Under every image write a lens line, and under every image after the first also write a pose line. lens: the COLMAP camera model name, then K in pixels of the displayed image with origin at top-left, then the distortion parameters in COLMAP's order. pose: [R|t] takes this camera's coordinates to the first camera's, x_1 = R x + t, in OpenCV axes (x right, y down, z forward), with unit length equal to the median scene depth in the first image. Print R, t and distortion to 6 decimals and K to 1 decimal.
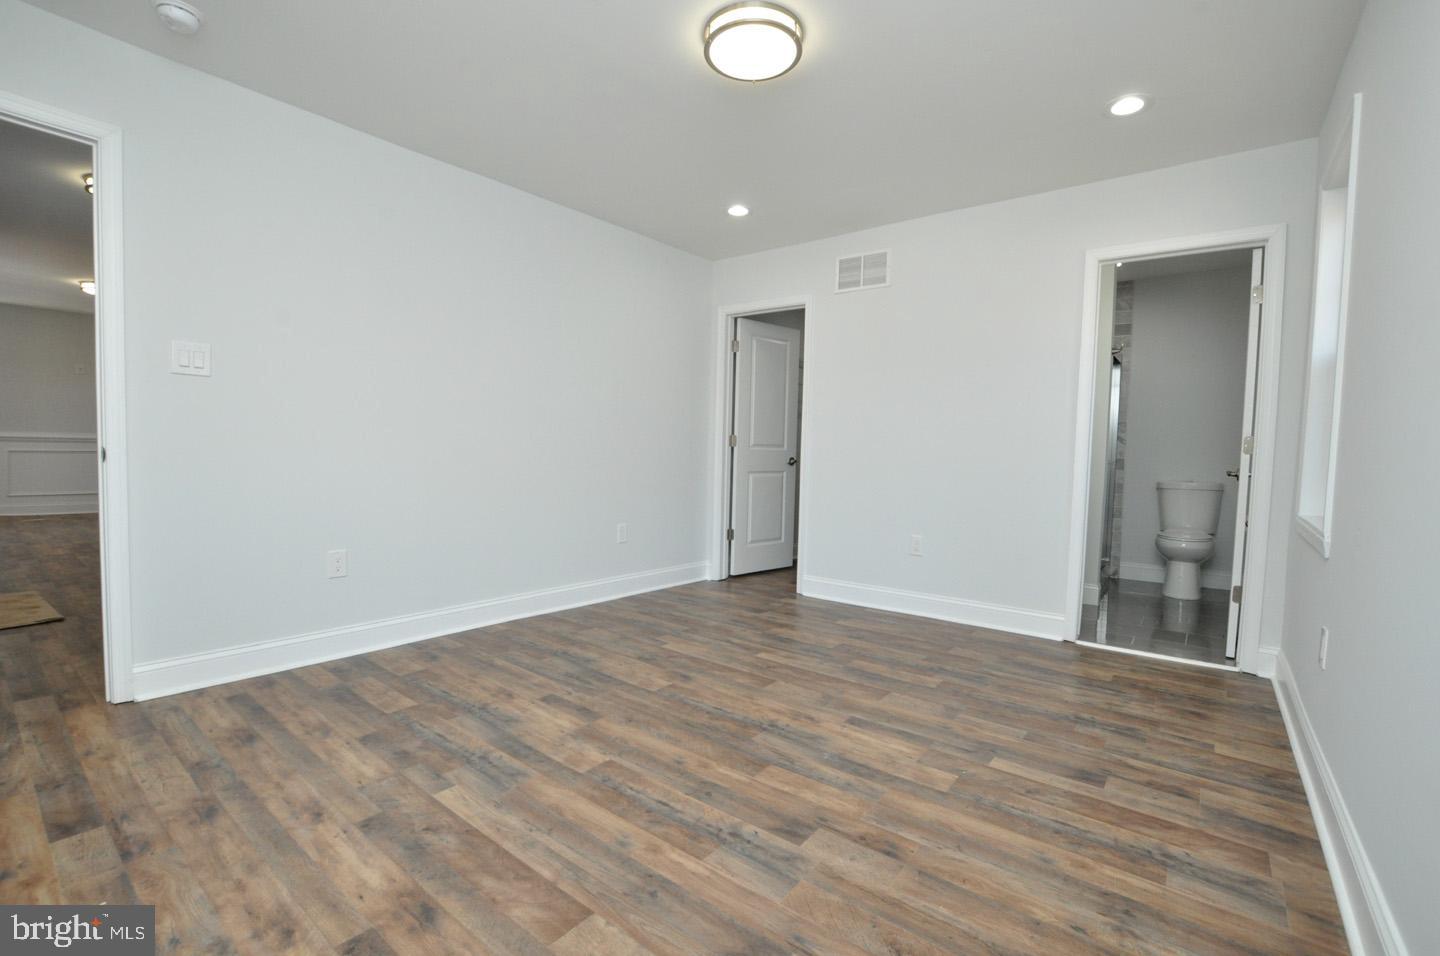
lens RADIAL K [[633.0, 0, 727.0], [0, 633.0, 486.3], [0, 0, 1]] dist [-0.032182, 0.004448]
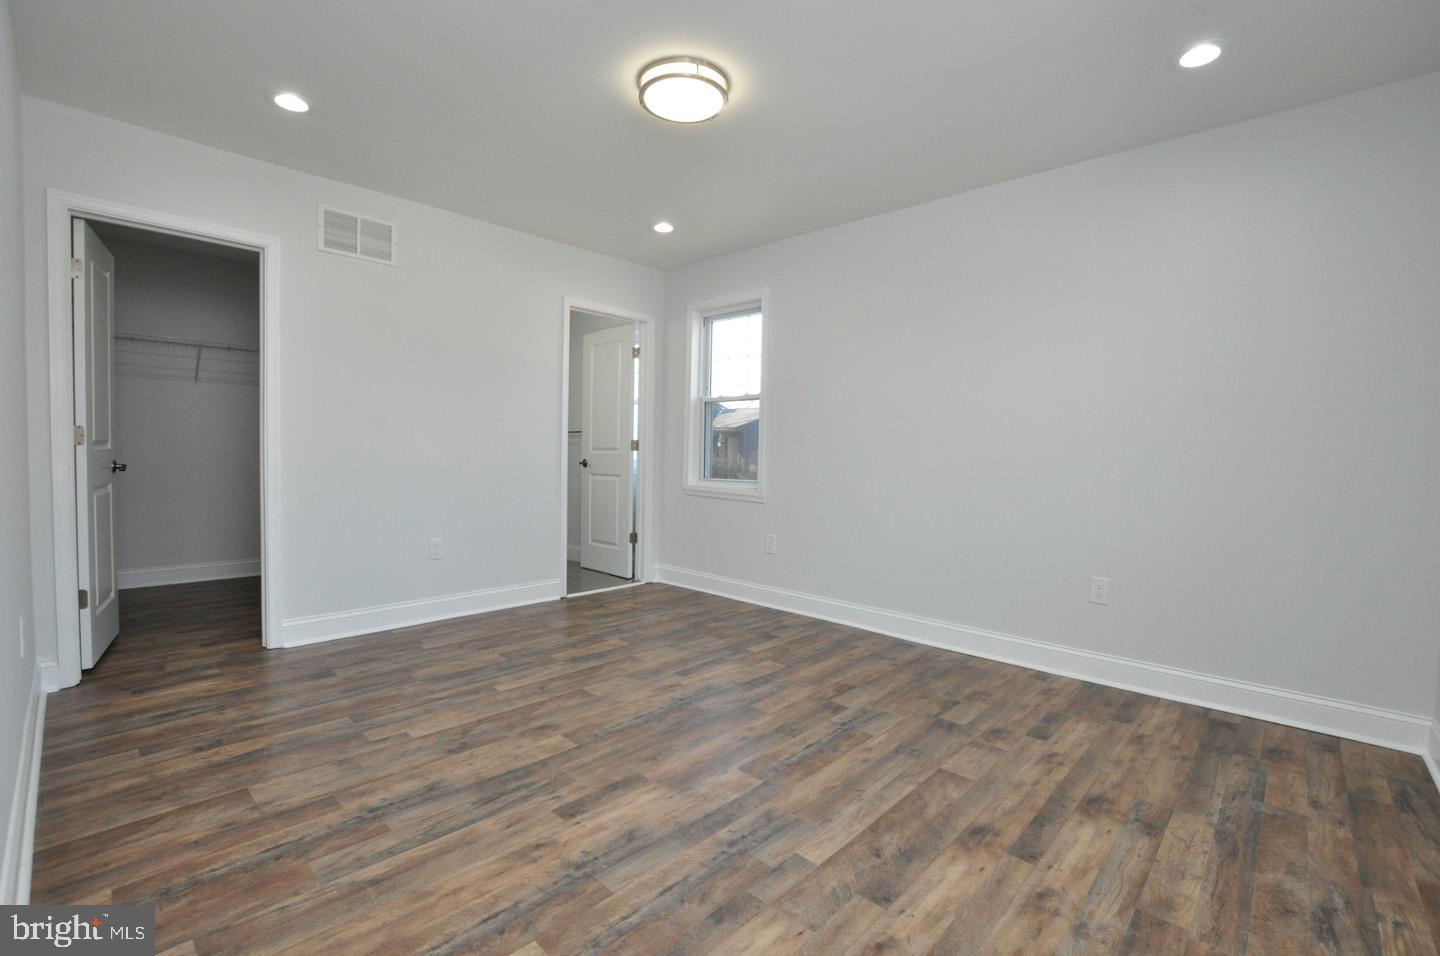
lens RADIAL K [[633.0, 0, 728.5], [0, 633.0, 475.1], [0, 0, 1]] dist [-0.032182, 0.004448]
pose [[0.084070, -0.053411, 0.995027, -1.050224], [0.041416, 0.997887, 0.050065, -0.081665], [-0.995599, 0.037001, 0.086105, 0.812528]]
